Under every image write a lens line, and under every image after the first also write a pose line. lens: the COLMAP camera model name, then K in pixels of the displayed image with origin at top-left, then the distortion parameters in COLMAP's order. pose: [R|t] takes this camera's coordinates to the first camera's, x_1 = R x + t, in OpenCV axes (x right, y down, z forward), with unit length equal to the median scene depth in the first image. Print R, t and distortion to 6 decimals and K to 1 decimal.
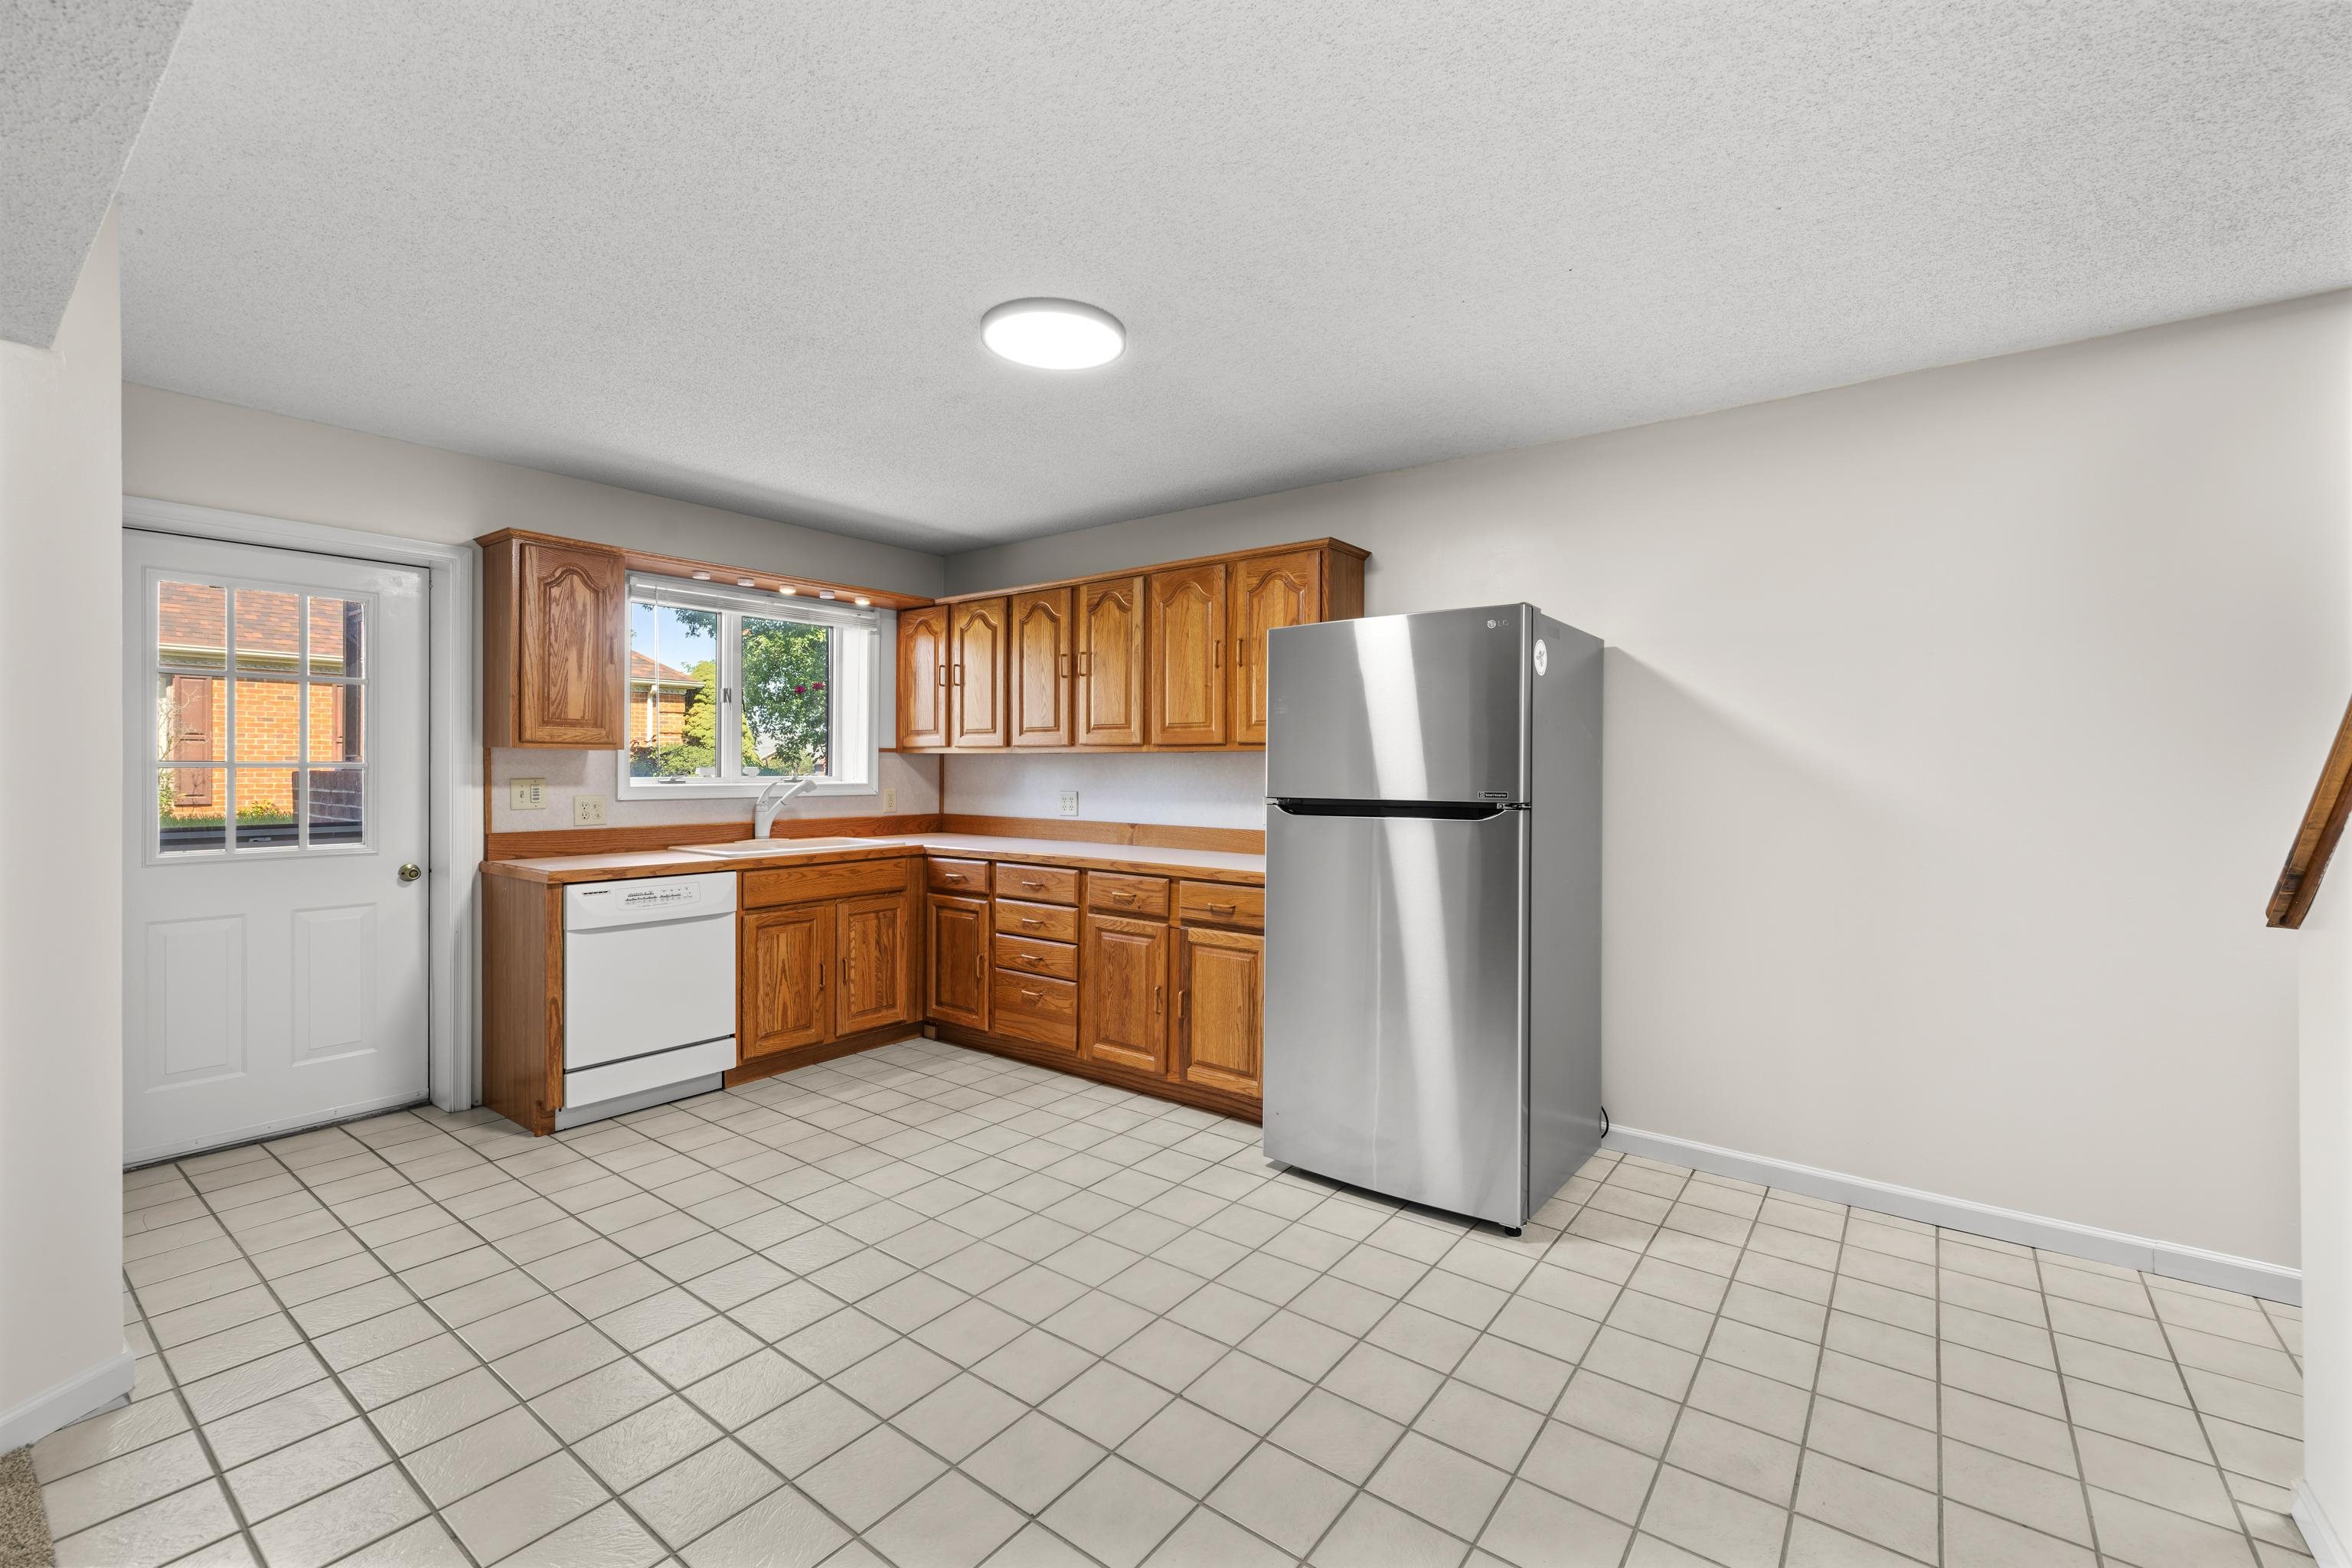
lens RADIAL K [[992.3, 0, 1166.1], [0, 992.3, 783.9], [0, 0, 1]] dist [0.000200, -0.000022]
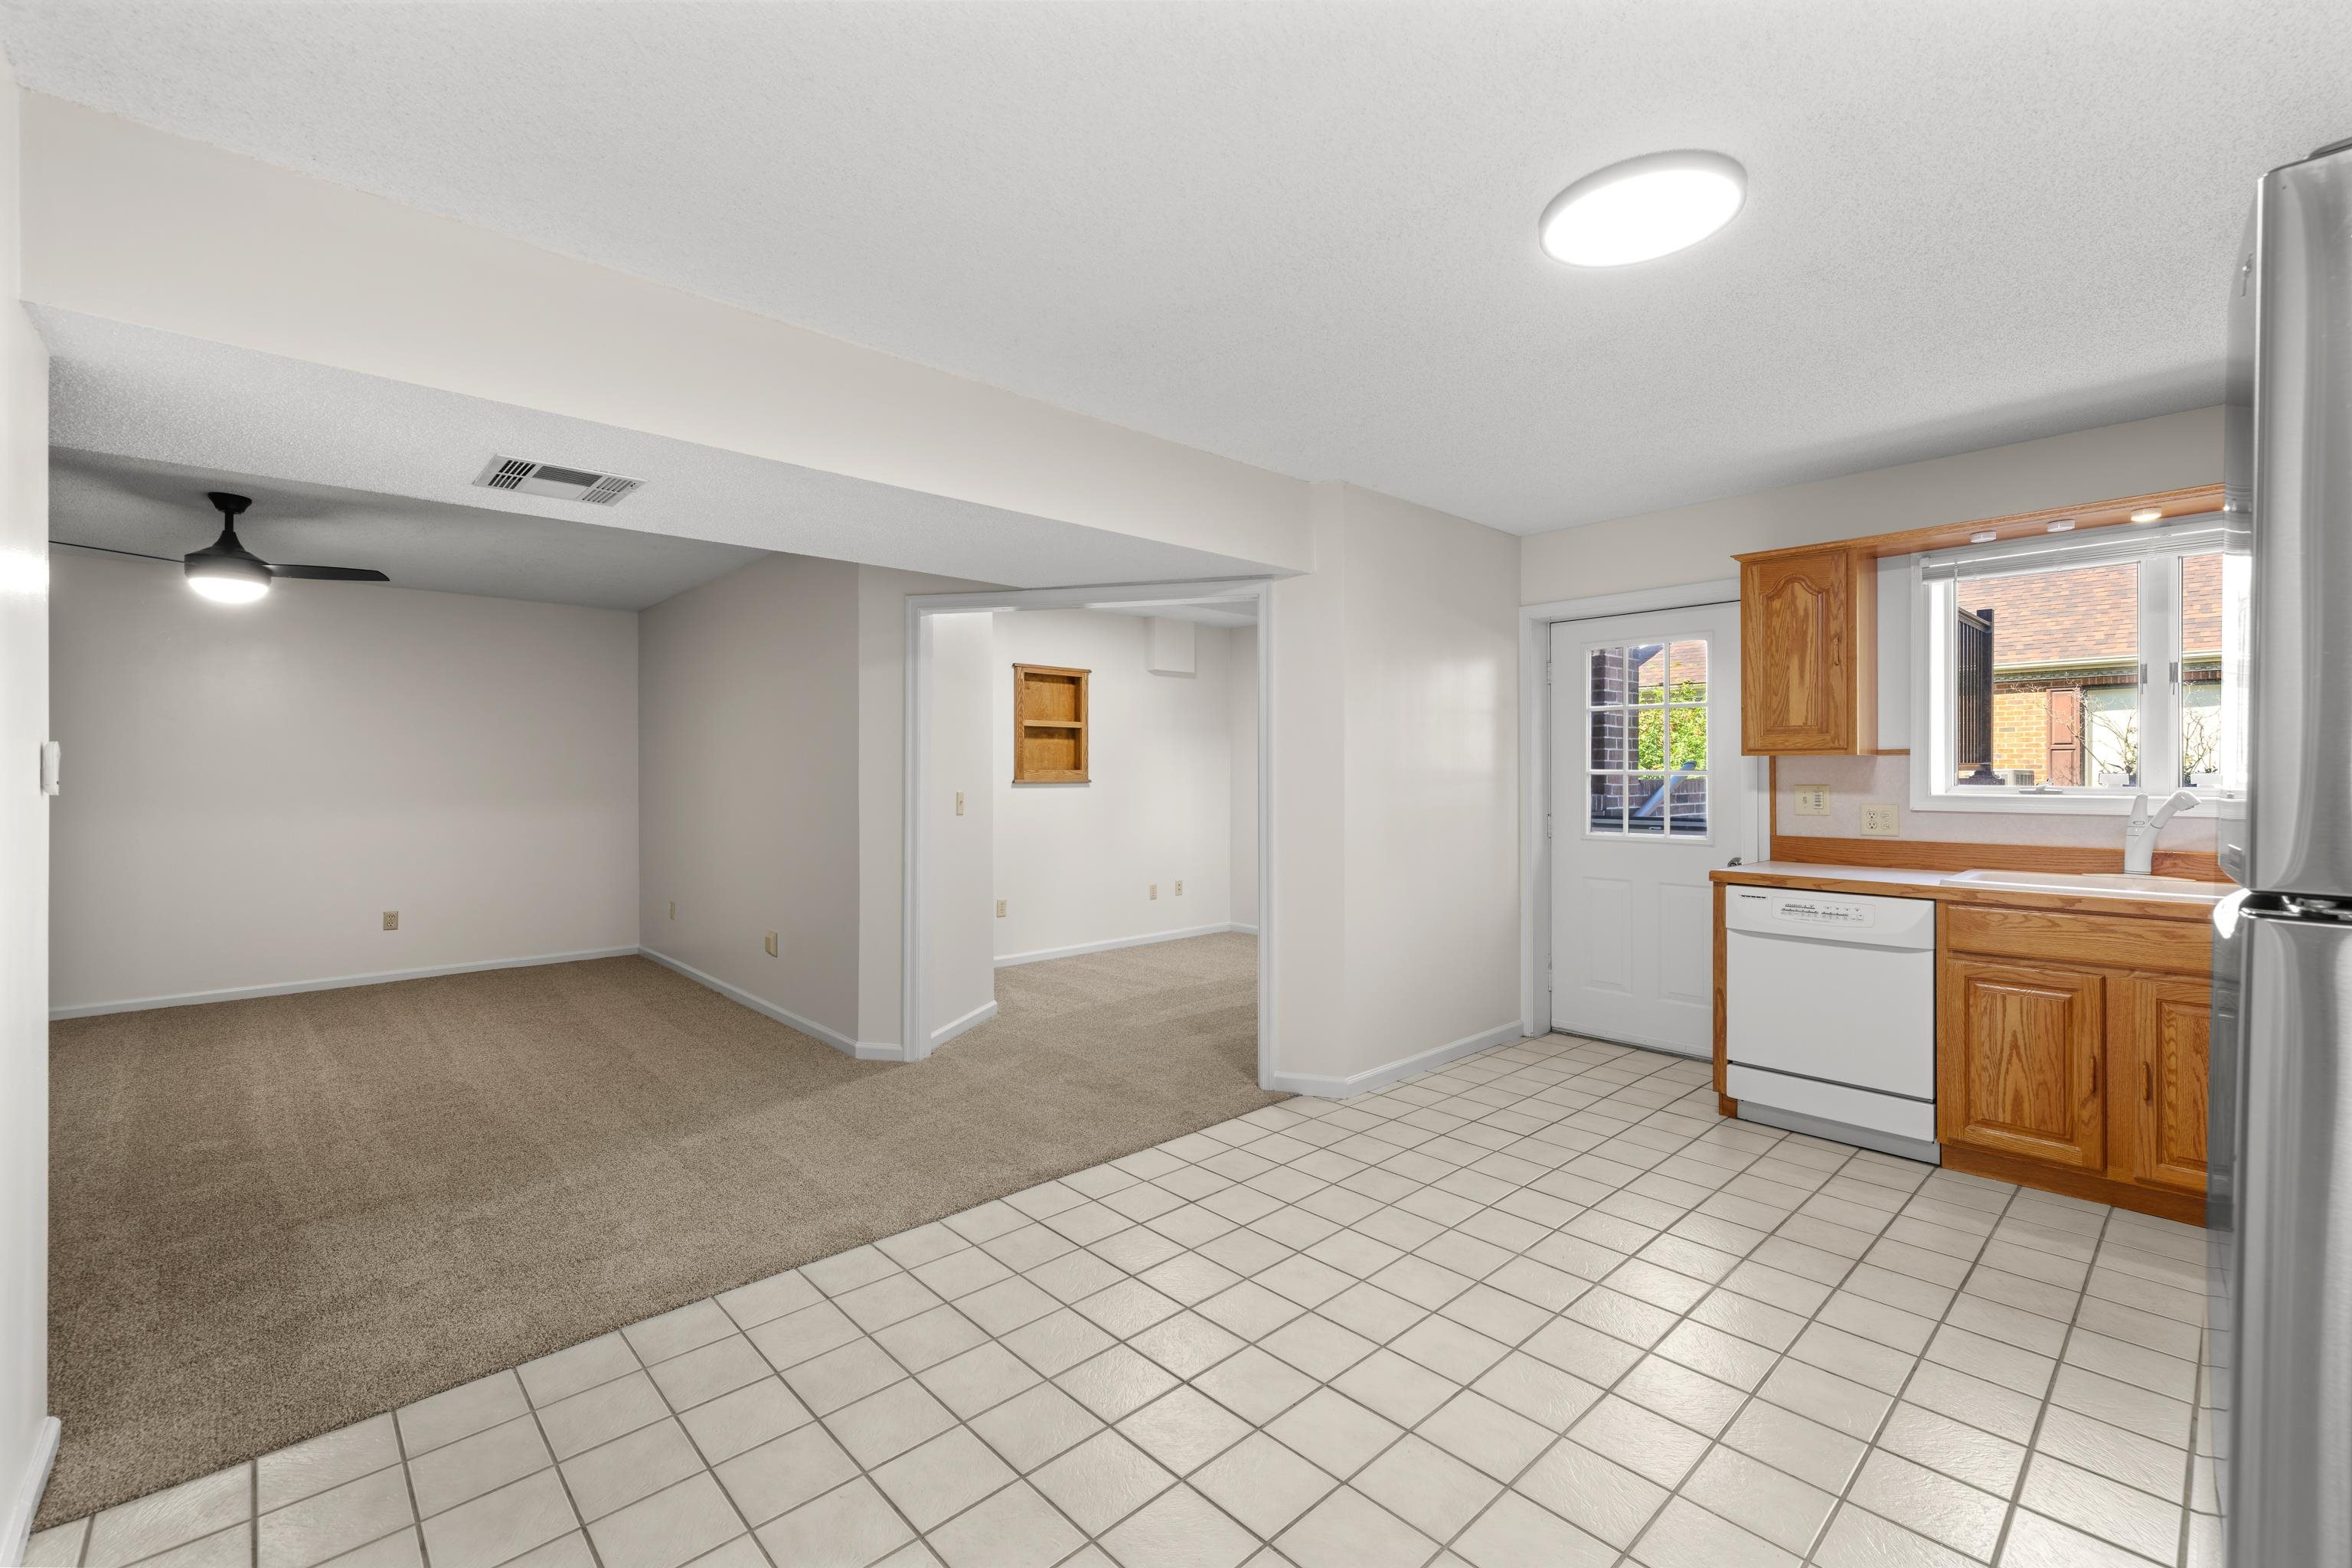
lens RADIAL K [[992.3, 0, 1160.0], [0, 992.3, 776.9], [0, 0, 1]] dist [0.000200, -0.000022]
pose [[-0.173874, -0.000117, -0.984768, 0.477769], [-0.017451, 0.999843, 0.002962, -0.004939], [0.984613, 0.017700, -0.173849, 0.513214]]
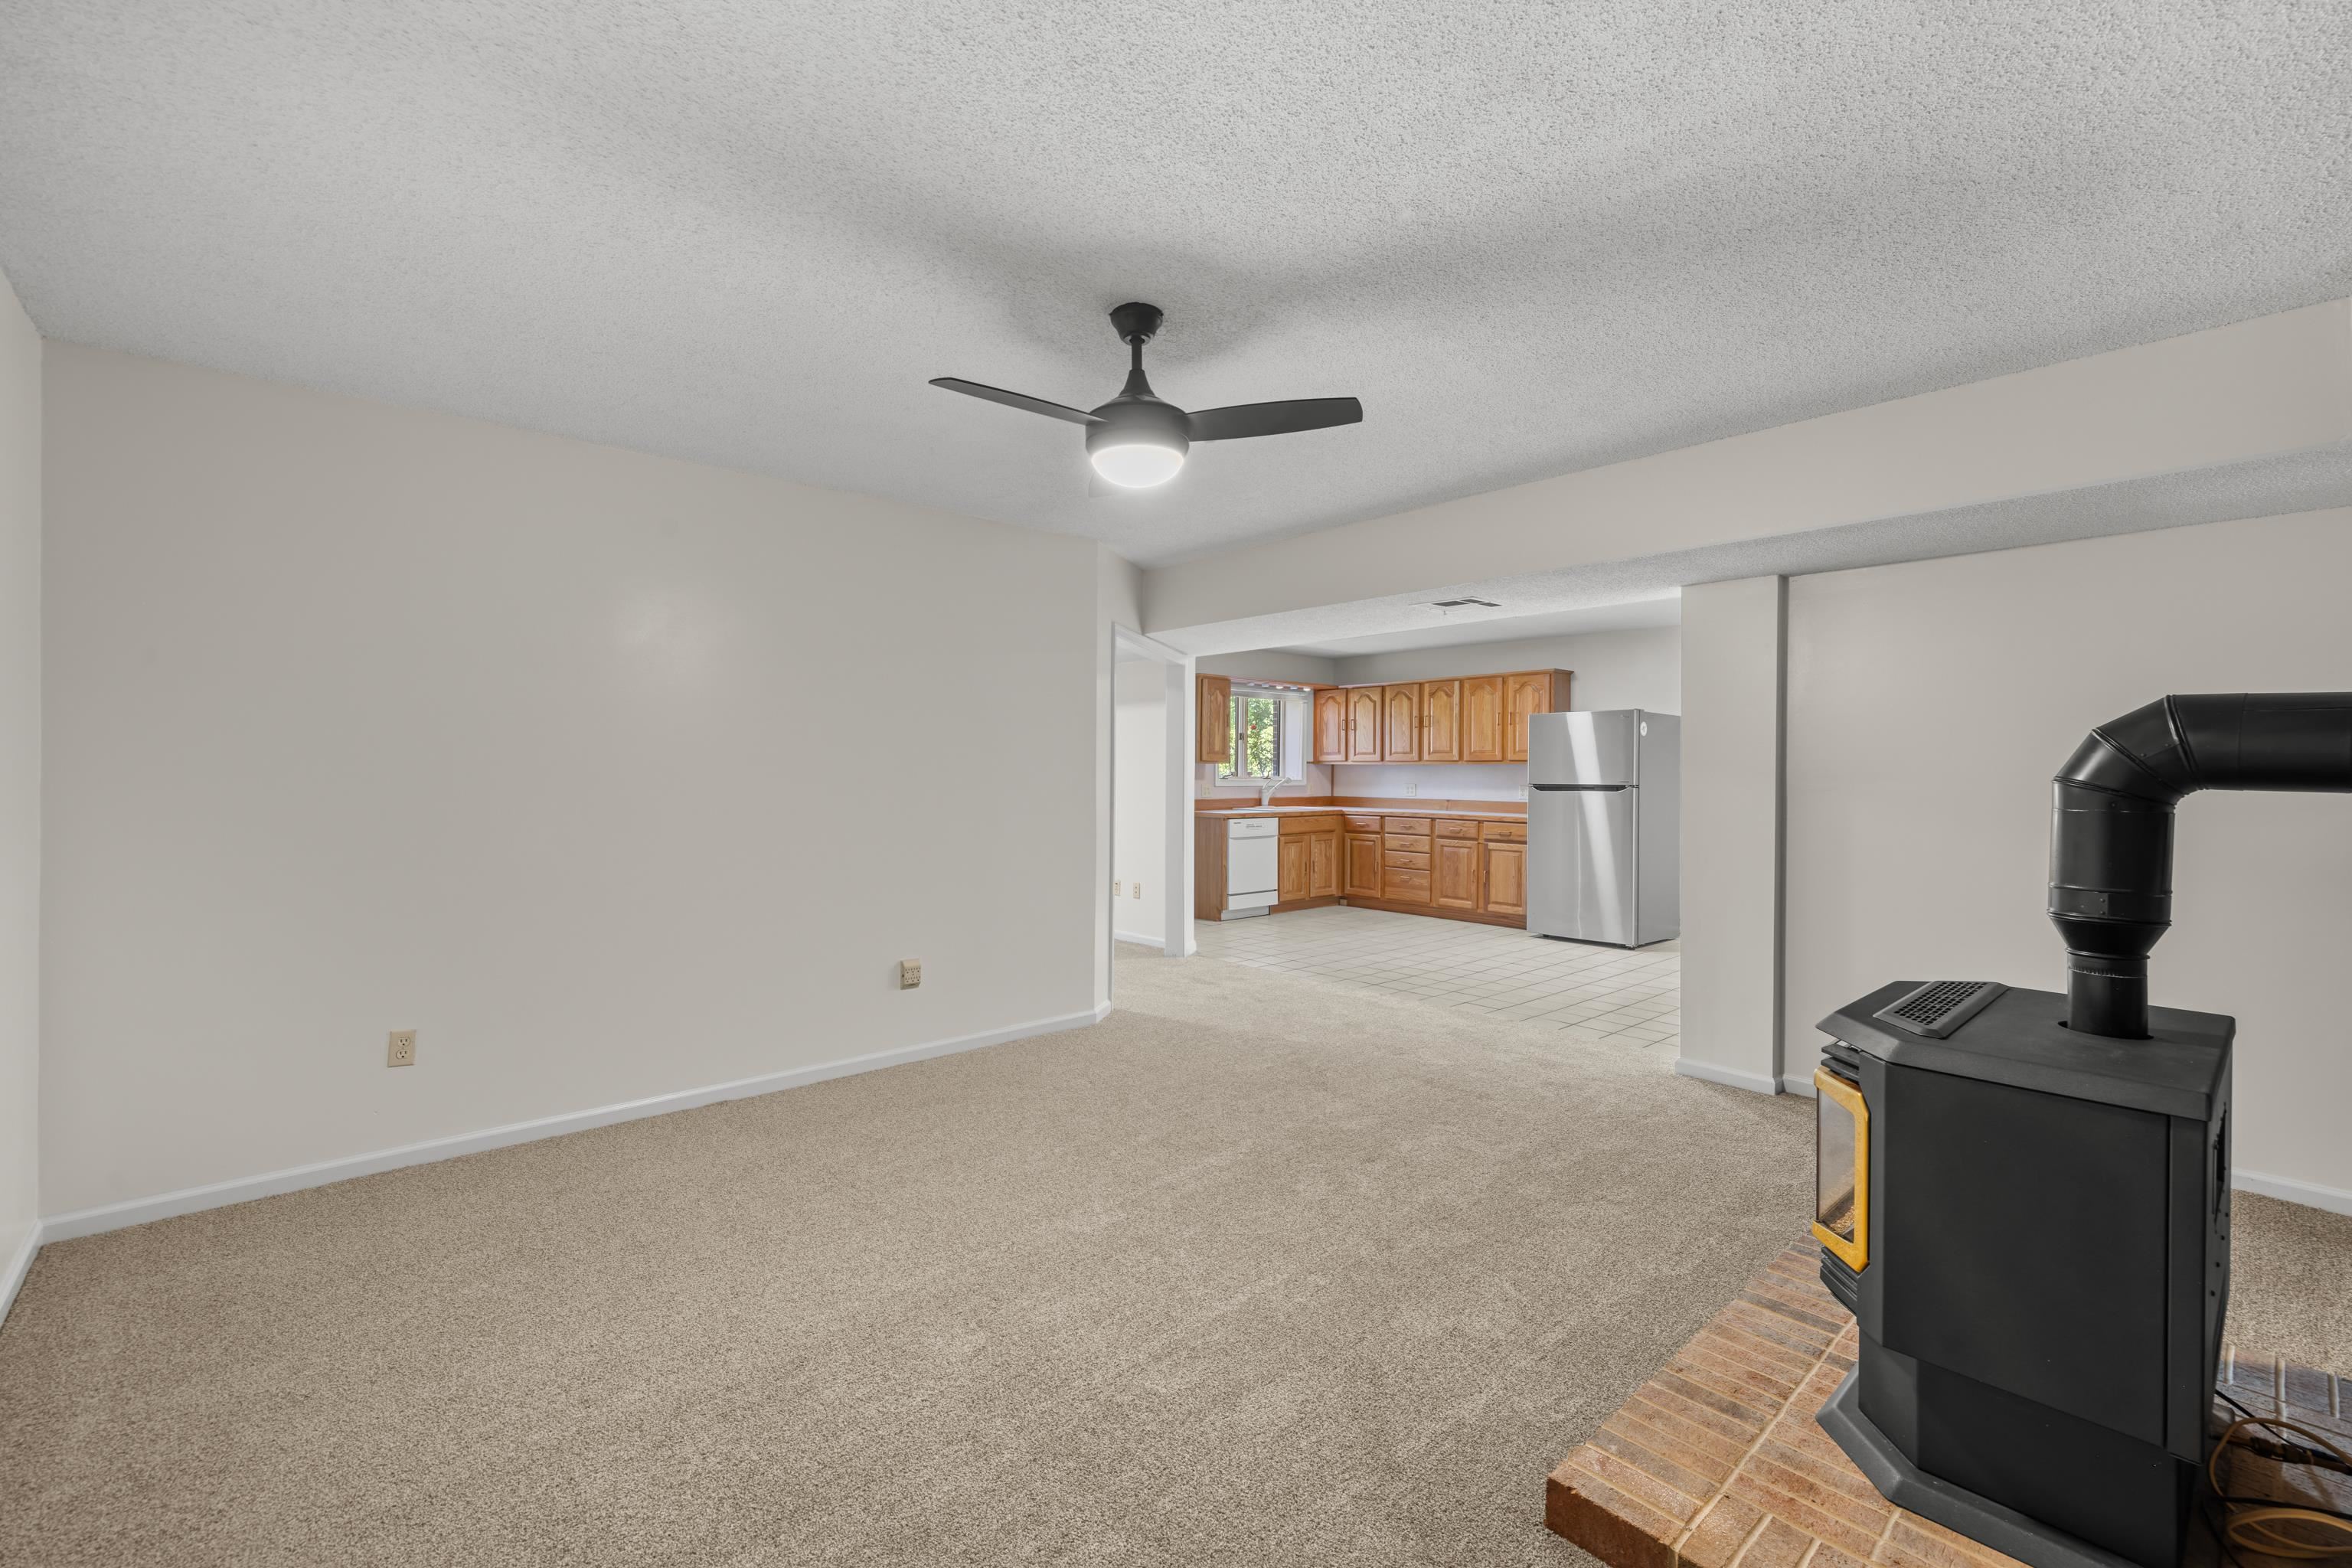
lens RADIAL K [[992.3, 0, 1165.7], [0, 992.3, 776.2], [0, 0, 1]] dist [0.000200, -0.000022]
pose [[0.982372, 0.000369, -0.186935, -0.258870], [-0.002811, 0.999914, -0.012800, 0.023745], [0.186915, 0.013100, 0.982289, -1.265658]]
